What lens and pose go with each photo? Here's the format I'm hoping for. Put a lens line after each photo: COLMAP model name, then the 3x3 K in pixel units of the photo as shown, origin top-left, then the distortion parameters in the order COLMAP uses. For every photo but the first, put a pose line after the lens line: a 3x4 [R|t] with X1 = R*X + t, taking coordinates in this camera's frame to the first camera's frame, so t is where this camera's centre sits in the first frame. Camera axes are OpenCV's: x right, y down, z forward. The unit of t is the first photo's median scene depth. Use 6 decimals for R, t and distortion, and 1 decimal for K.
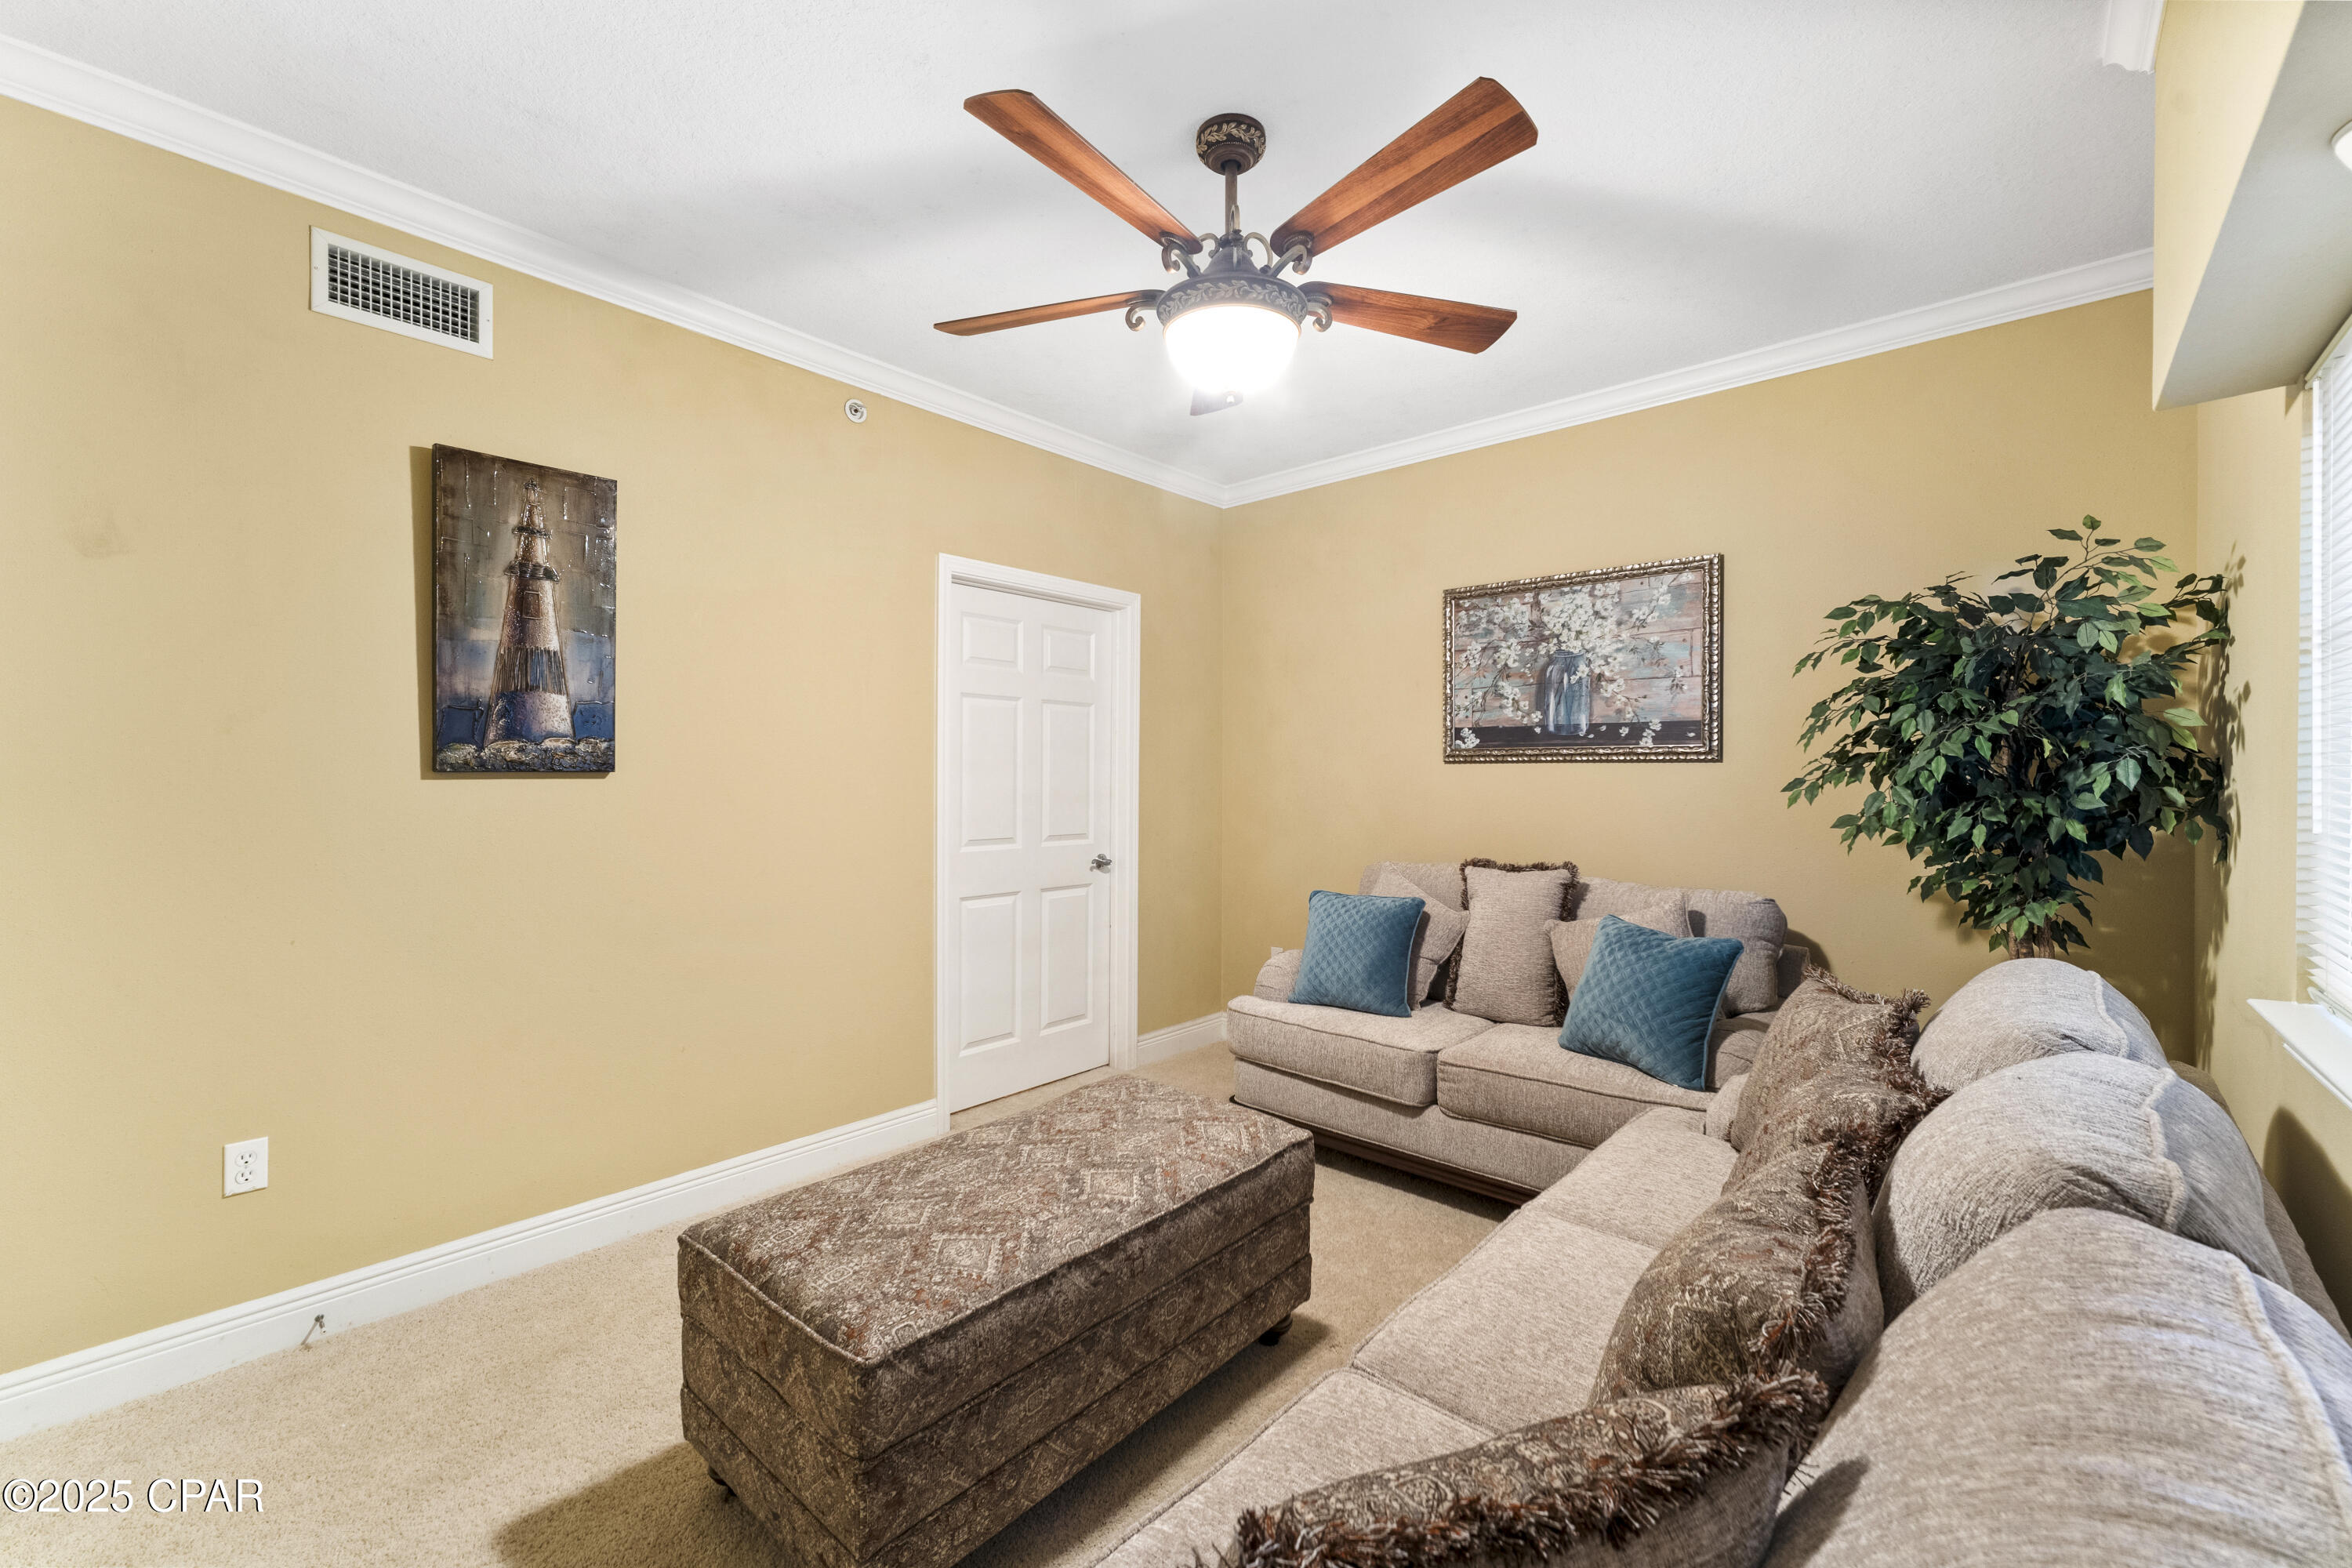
lens RADIAL K [[953.1, 0, 1176.2], [0, 953.1, 775.5], [0, 0, 1]] dist [0.001771, -0.000032]
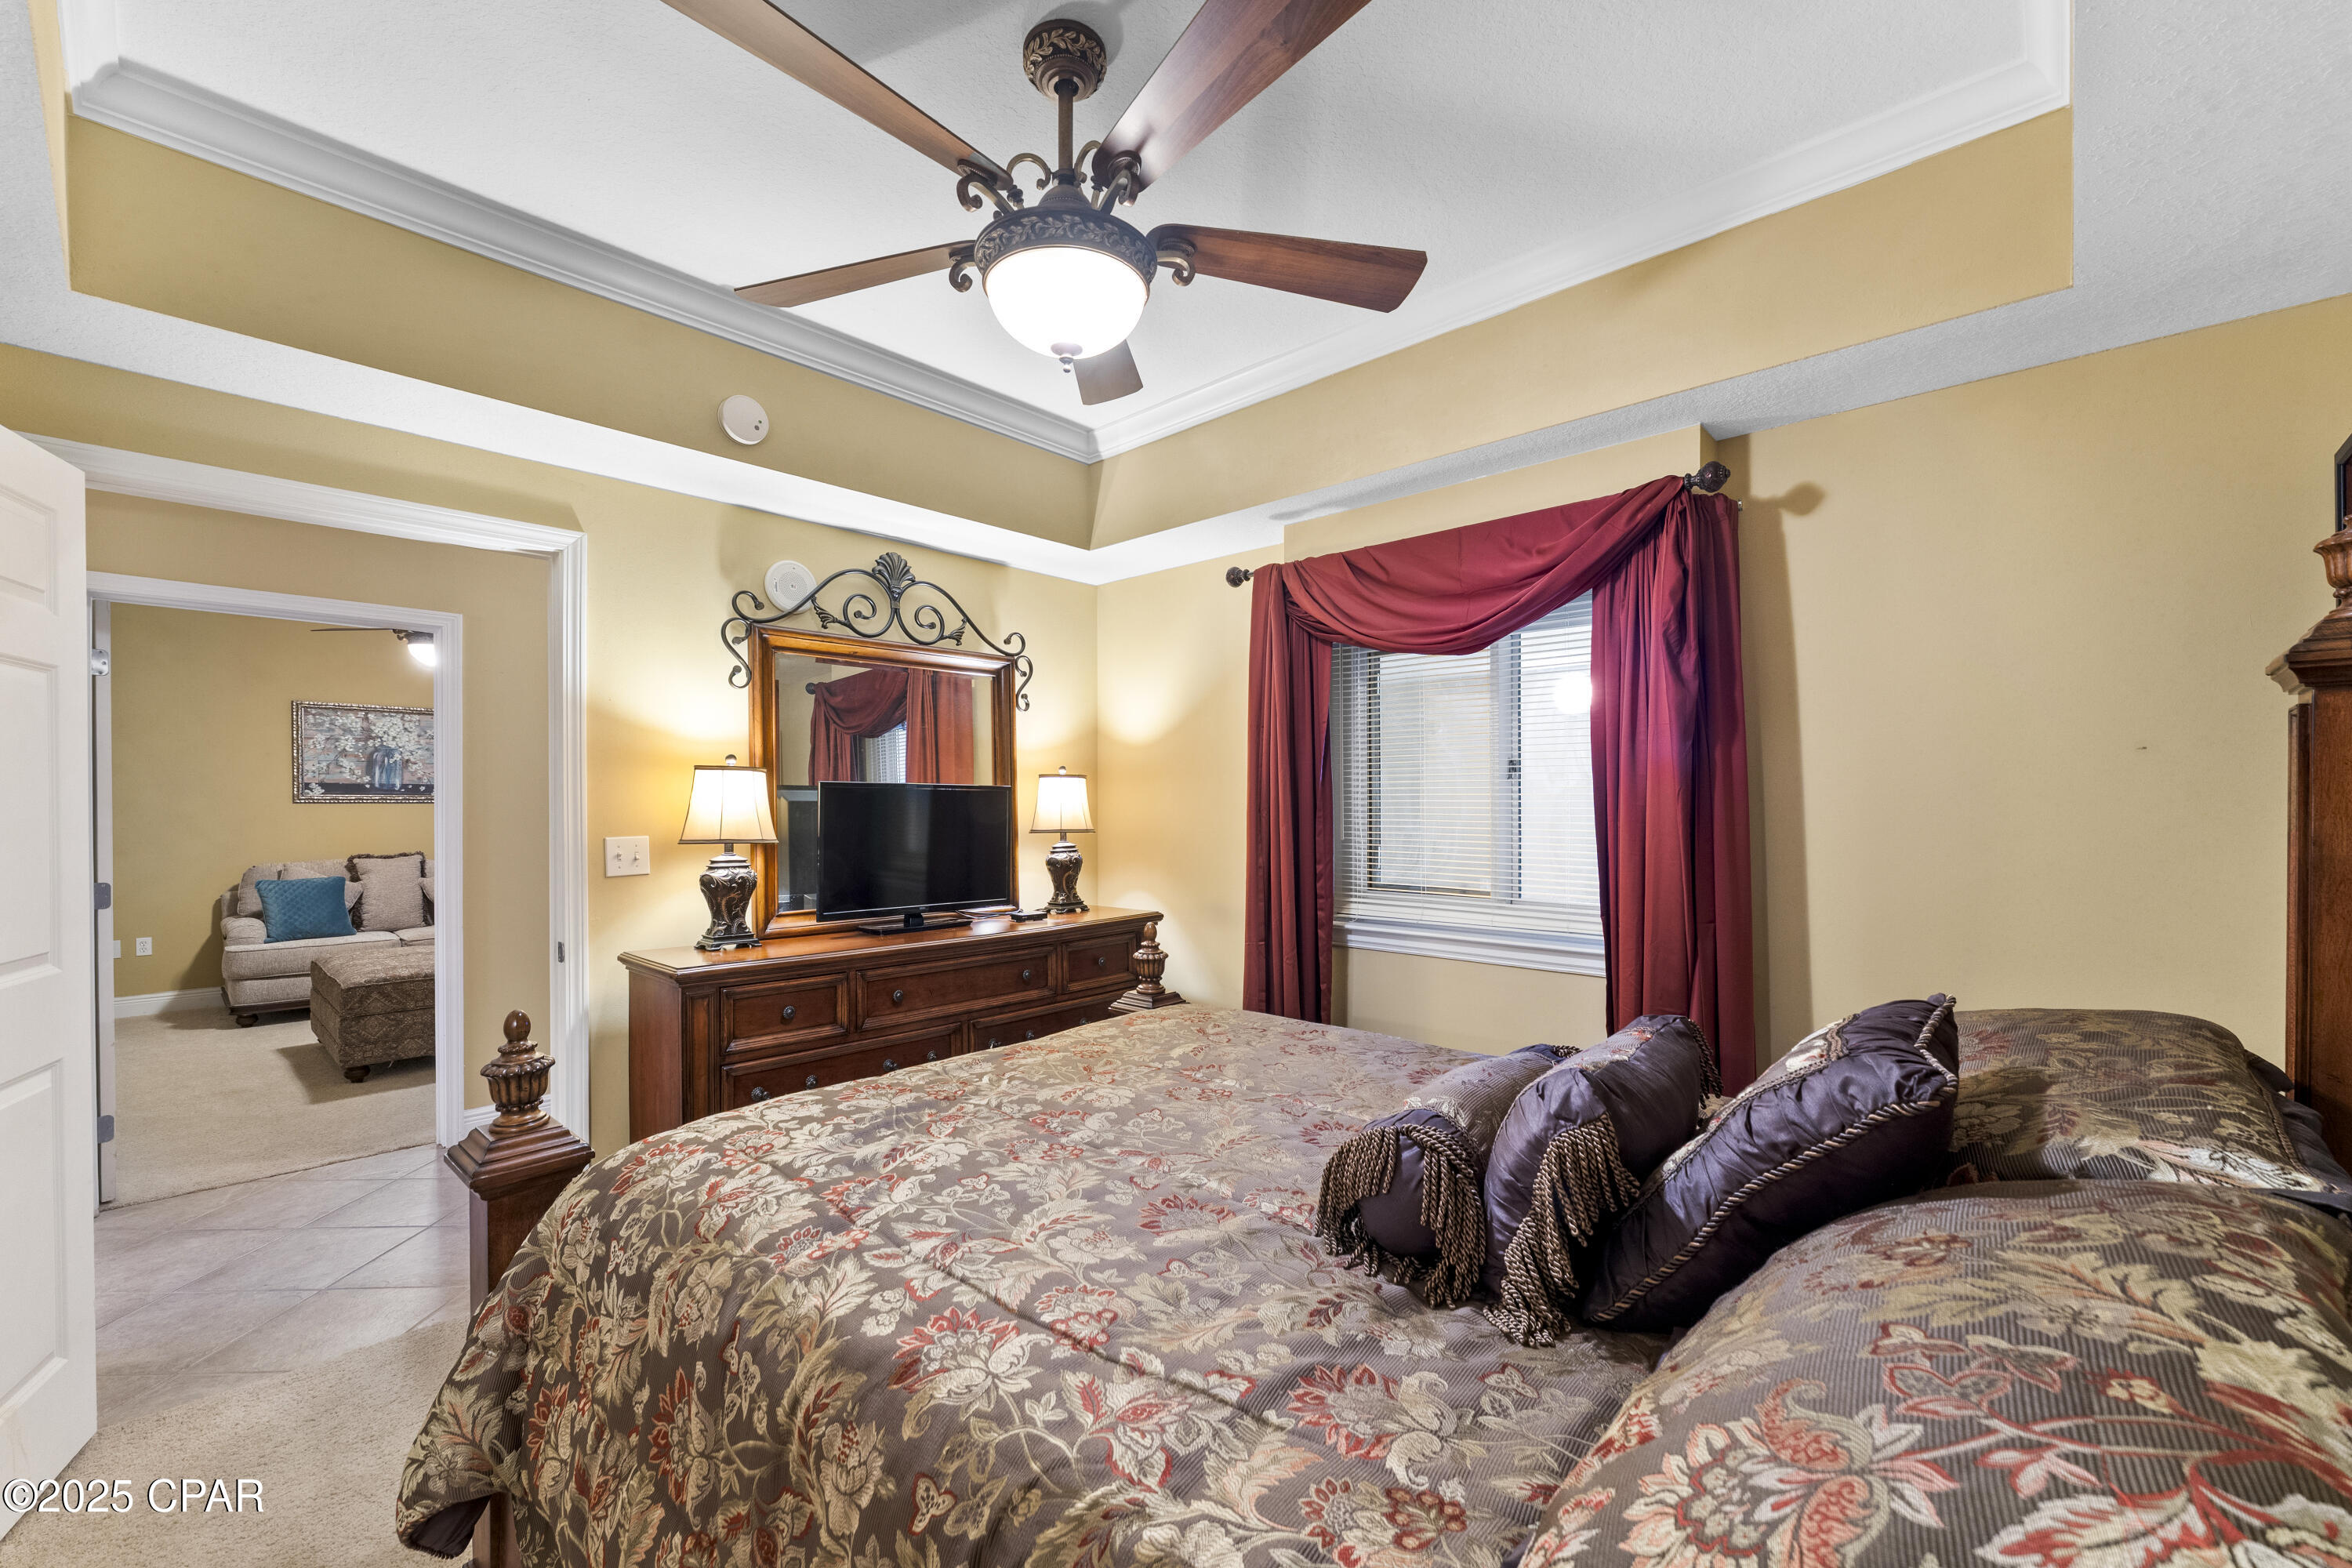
lens RADIAL K [[953.1, 0, 1176.7], [0, 953.1, 795.4], [0, 0, 1]] dist [0.001771, -0.000032]
pose [[0.034035, 0.007747, 0.999391, -1.460541], [0.005295, 0.999955, -0.007932, -0.005166], [-0.999407, 0.005562, 0.033992, -0.670436]]
